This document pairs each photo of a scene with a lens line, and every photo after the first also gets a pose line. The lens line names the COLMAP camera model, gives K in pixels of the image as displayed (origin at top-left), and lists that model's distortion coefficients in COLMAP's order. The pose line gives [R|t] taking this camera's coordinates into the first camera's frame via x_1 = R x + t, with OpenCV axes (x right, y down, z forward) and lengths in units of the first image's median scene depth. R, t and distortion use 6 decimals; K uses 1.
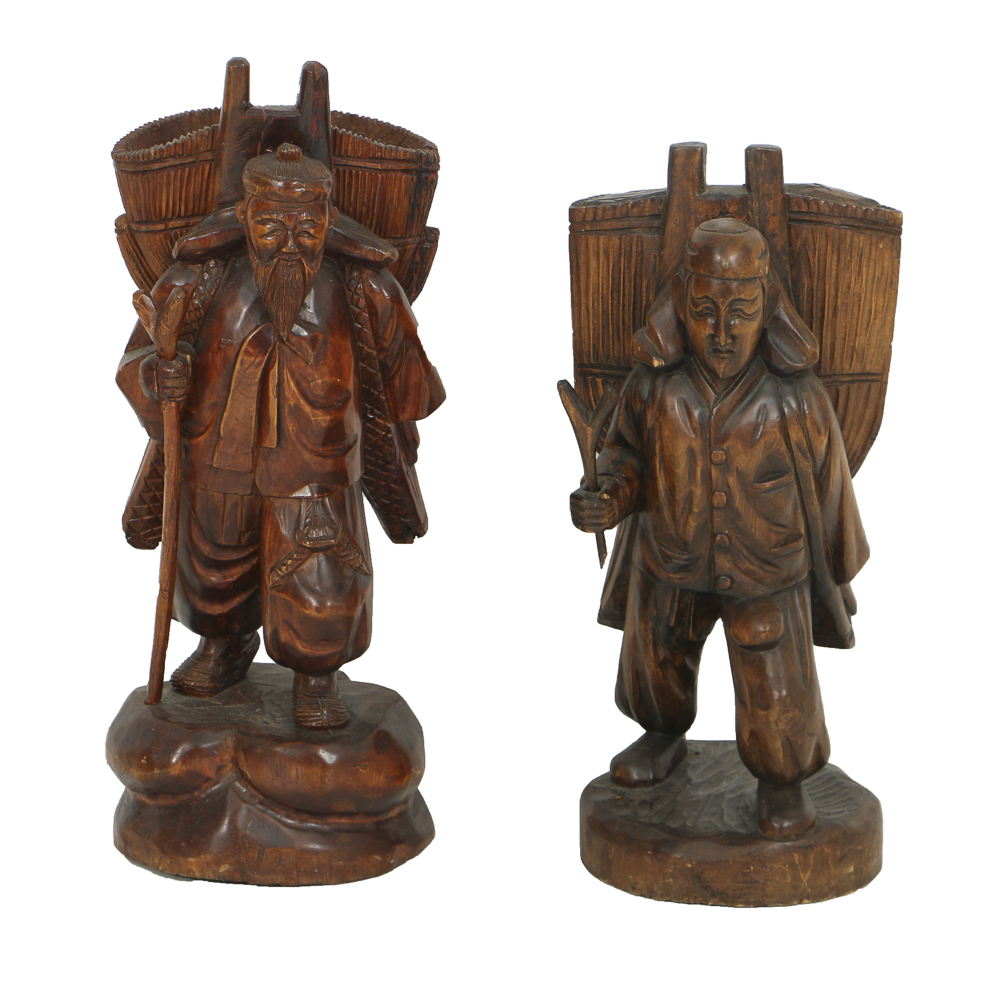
lens RADIAL K [[3752.7, 0, 519.0], [0, 3752.7, 549.4], [0, 0, 1]] dist [0.195253, 0.000000]
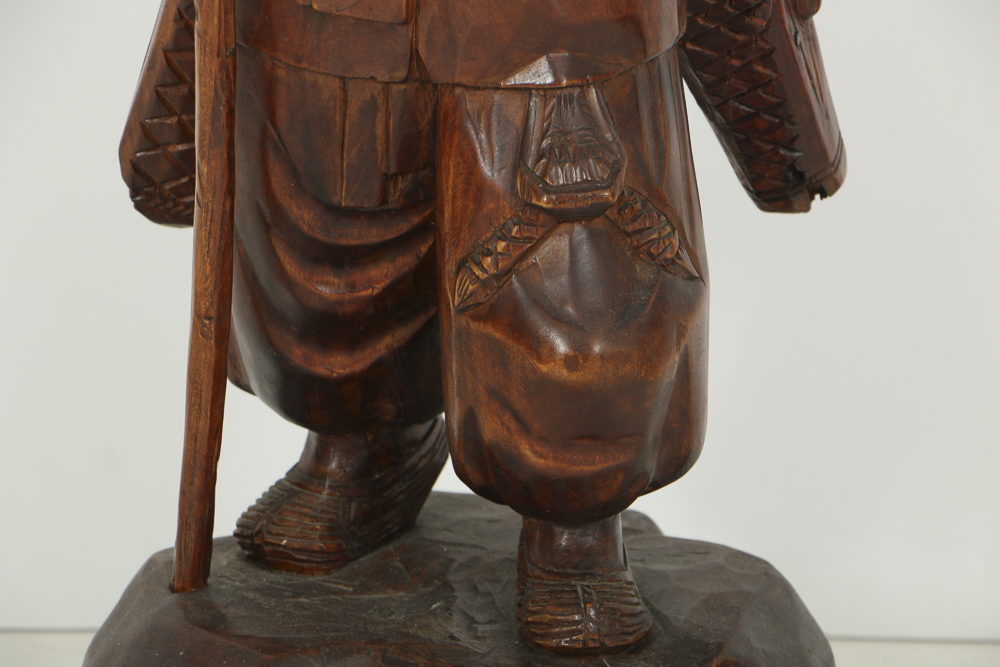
lens RADIAL K [[5210.4, 0, 498.4], [0, 5210.4, 328.2], [0, 0, 1]] dist [1.174183, 0.000000]
pose [[0.995420, 0.000218, -0.095593, -0.007057], [-0.000418, 0.999998, -0.002076, 0.013257], [0.095593, 0.002107, 0.995418, 0.427690]]
